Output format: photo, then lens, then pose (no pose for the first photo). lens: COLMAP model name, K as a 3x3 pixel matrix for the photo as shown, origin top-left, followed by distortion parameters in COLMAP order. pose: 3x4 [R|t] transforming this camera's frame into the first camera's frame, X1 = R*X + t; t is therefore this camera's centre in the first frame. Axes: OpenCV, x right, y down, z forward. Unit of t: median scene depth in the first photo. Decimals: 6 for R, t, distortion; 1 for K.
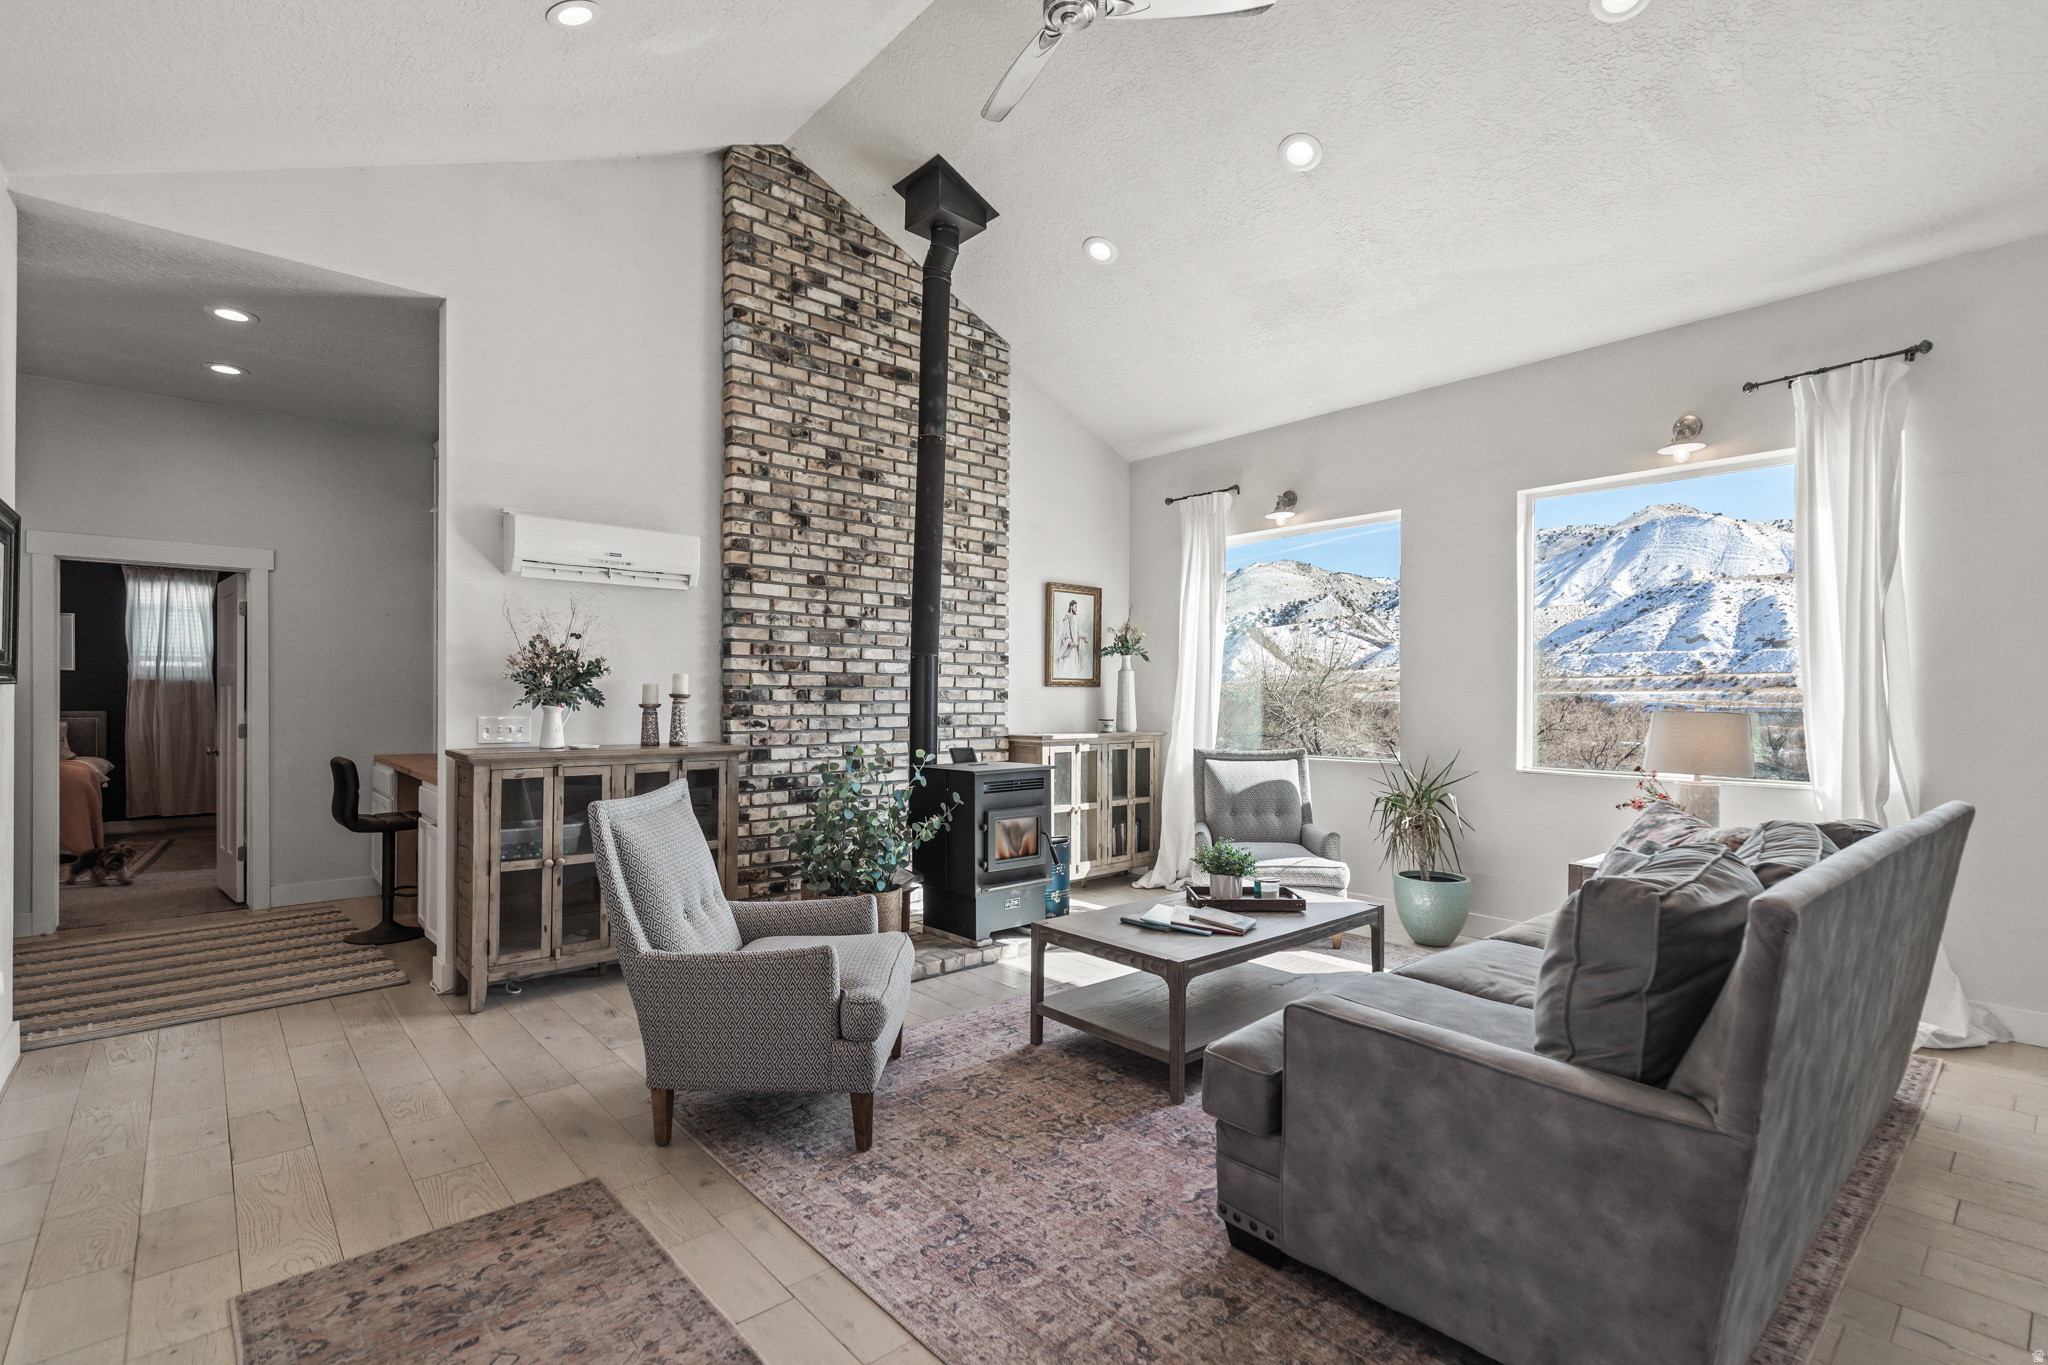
lens RADIAL K [[942.0, 0, 1025.3], [0, 942.0, 701.5], [0, 0, 1]] dist [0.006154, -0.000909]
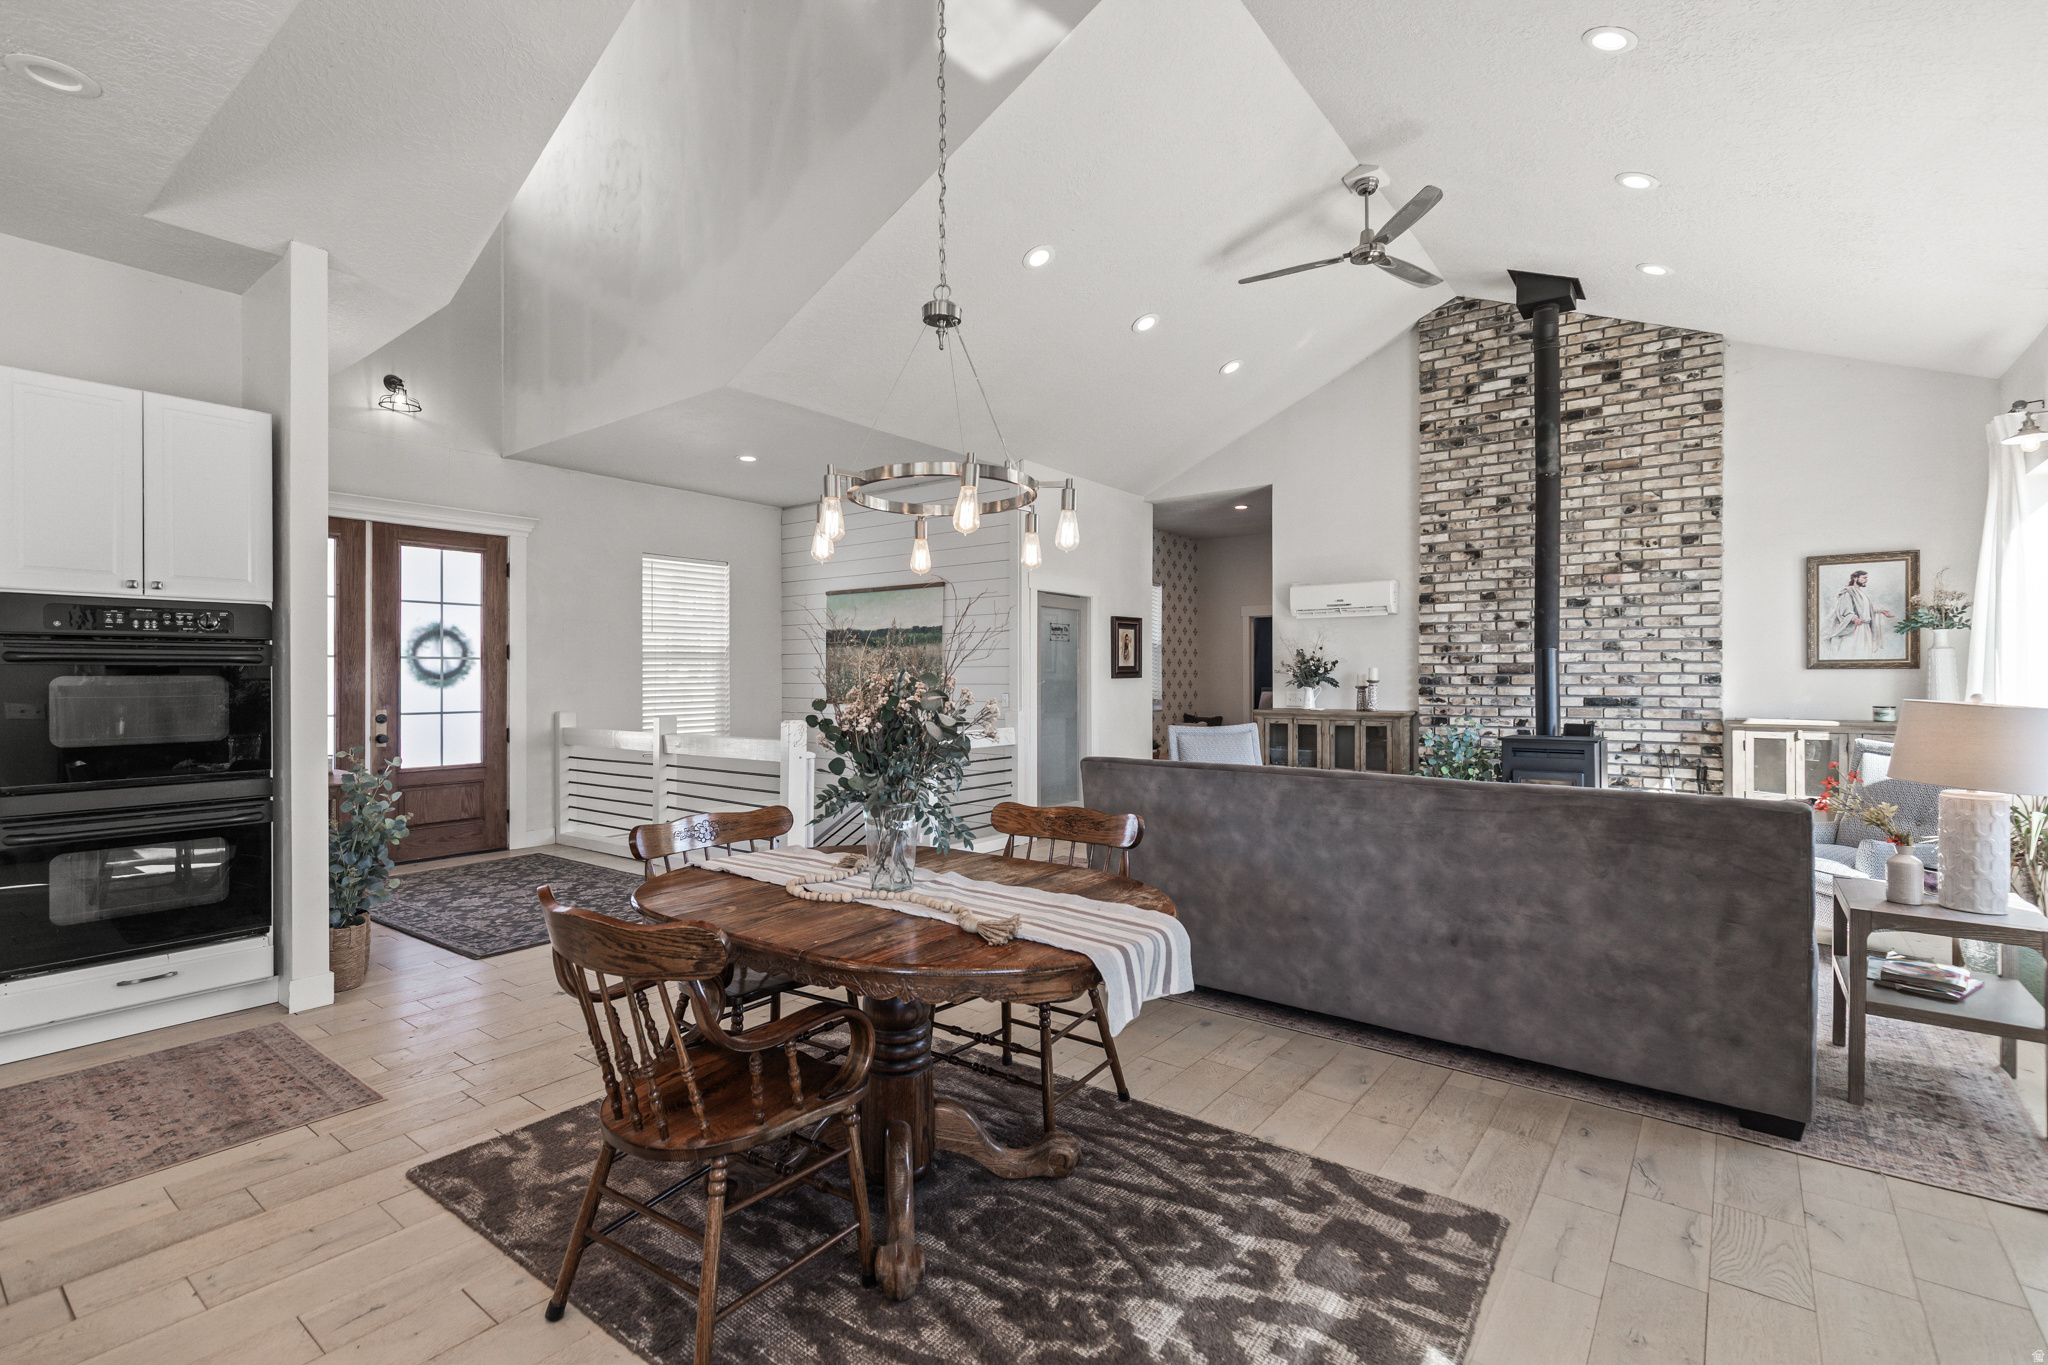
lens RADIAL K [[928.2, 0, 1016.3], [0, 928.2, 674.8], [0, 0, 1]] dist [0.007848, -0.000950]
pose [[0.183769, -0.006360, -0.982949, 0.978335], [0.001498, 0.999980, -0.006190, -0.007192], [0.982968, -0.000335, 0.183774, 0.080872]]
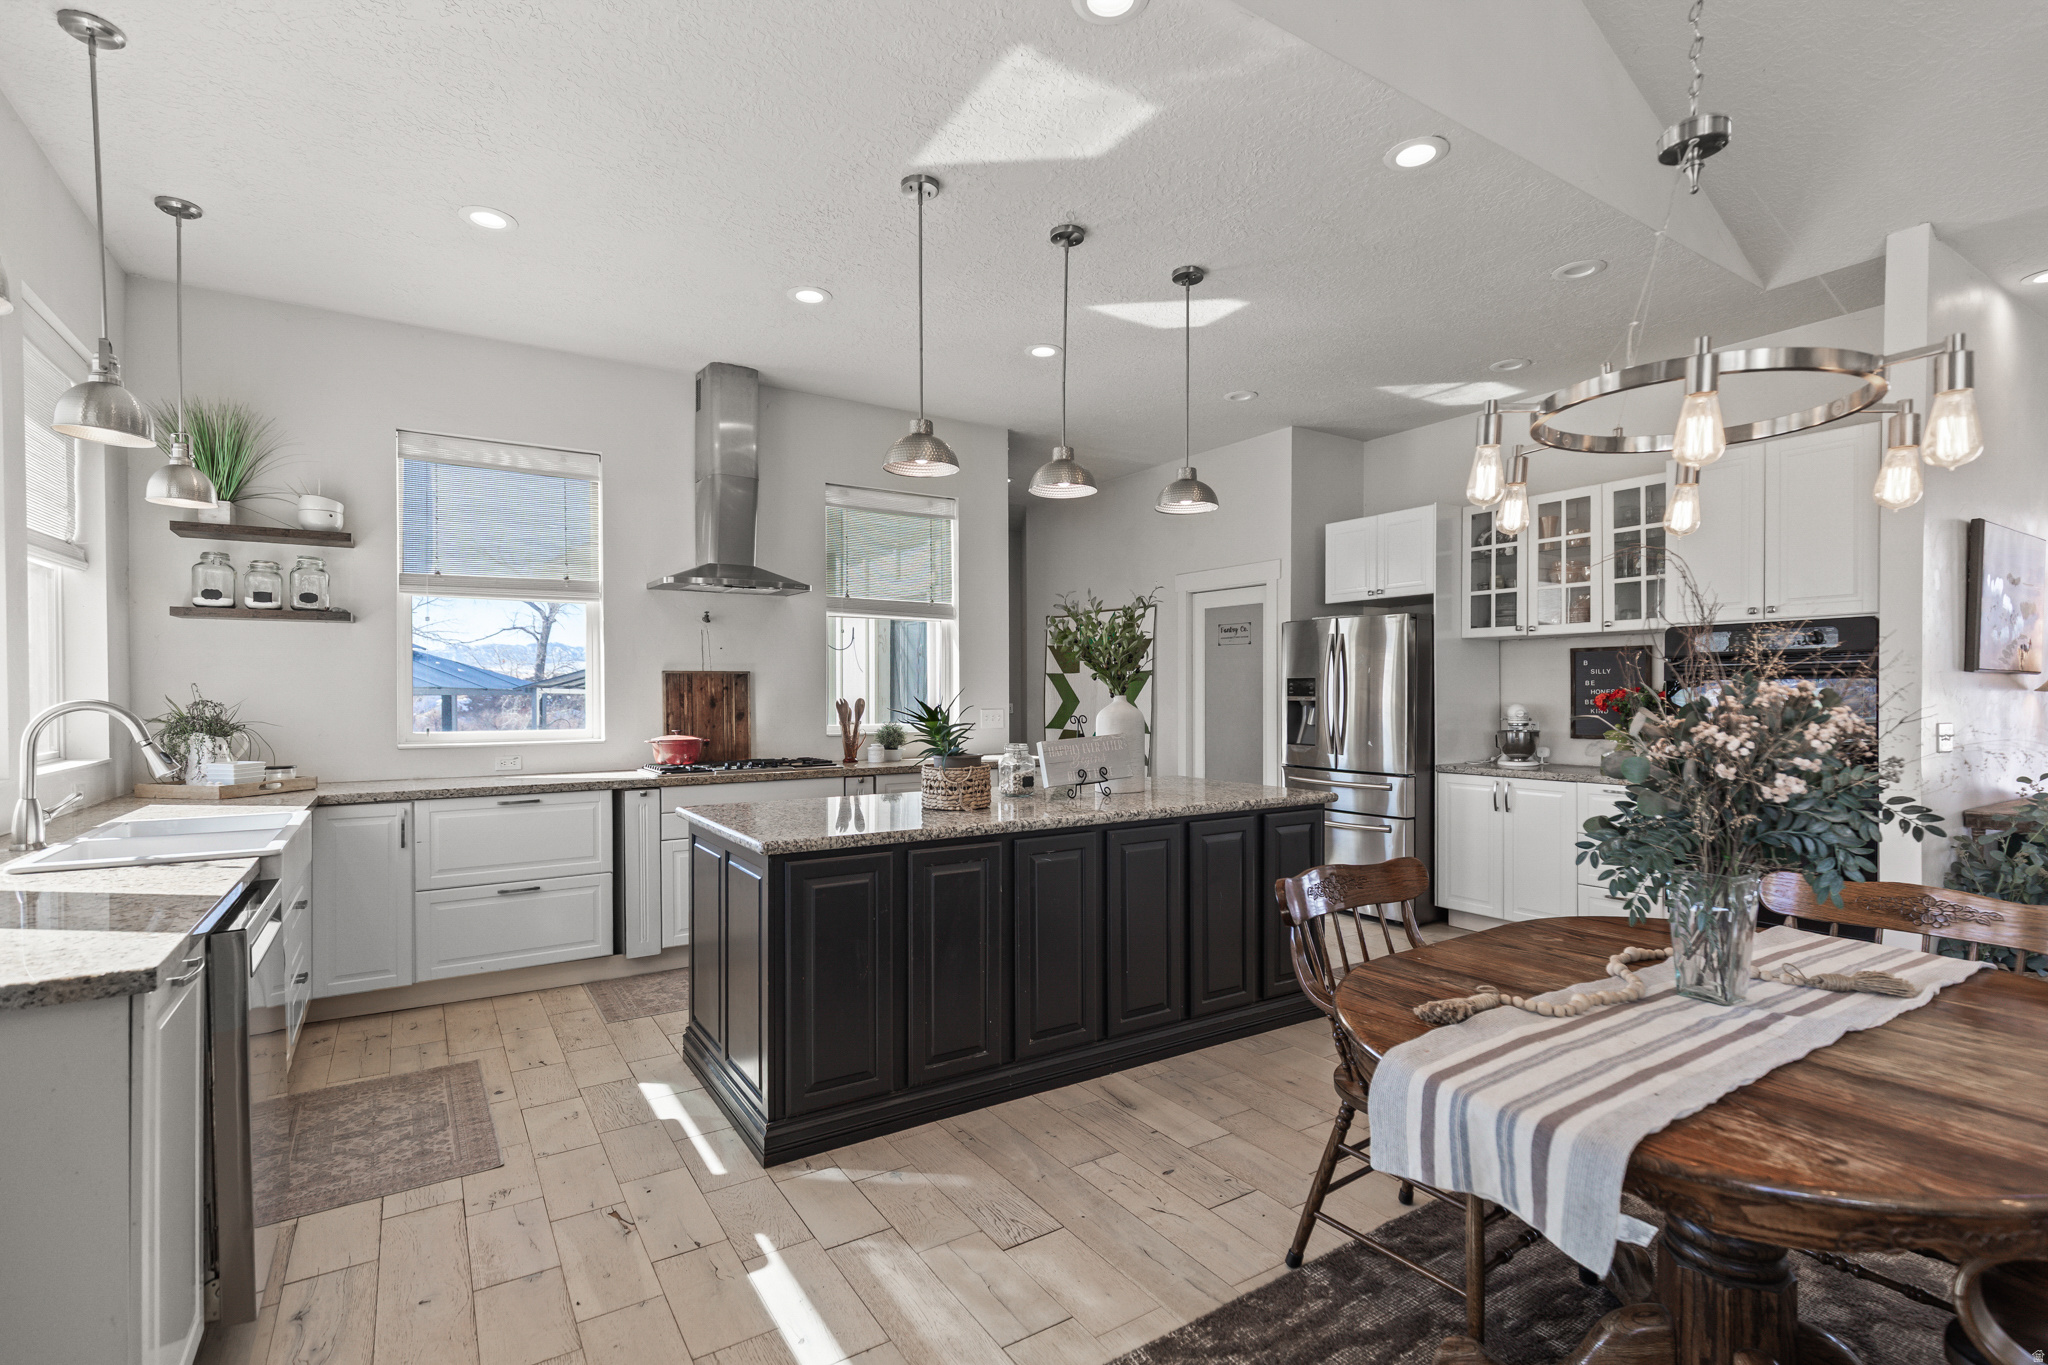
lens RADIAL K [[942.0, 0, 1025.3], [0, 942.0, 701.5], [0, 0, 1]] dist [0.006154, -0.000909]
pose [[-0.988810, -0.000660, 0.149176, 0.697691], [0.000777, 0.999954, 0.009578, -0.008616], [-0.149176, 0.009587, -0.988764, 0.459890]]
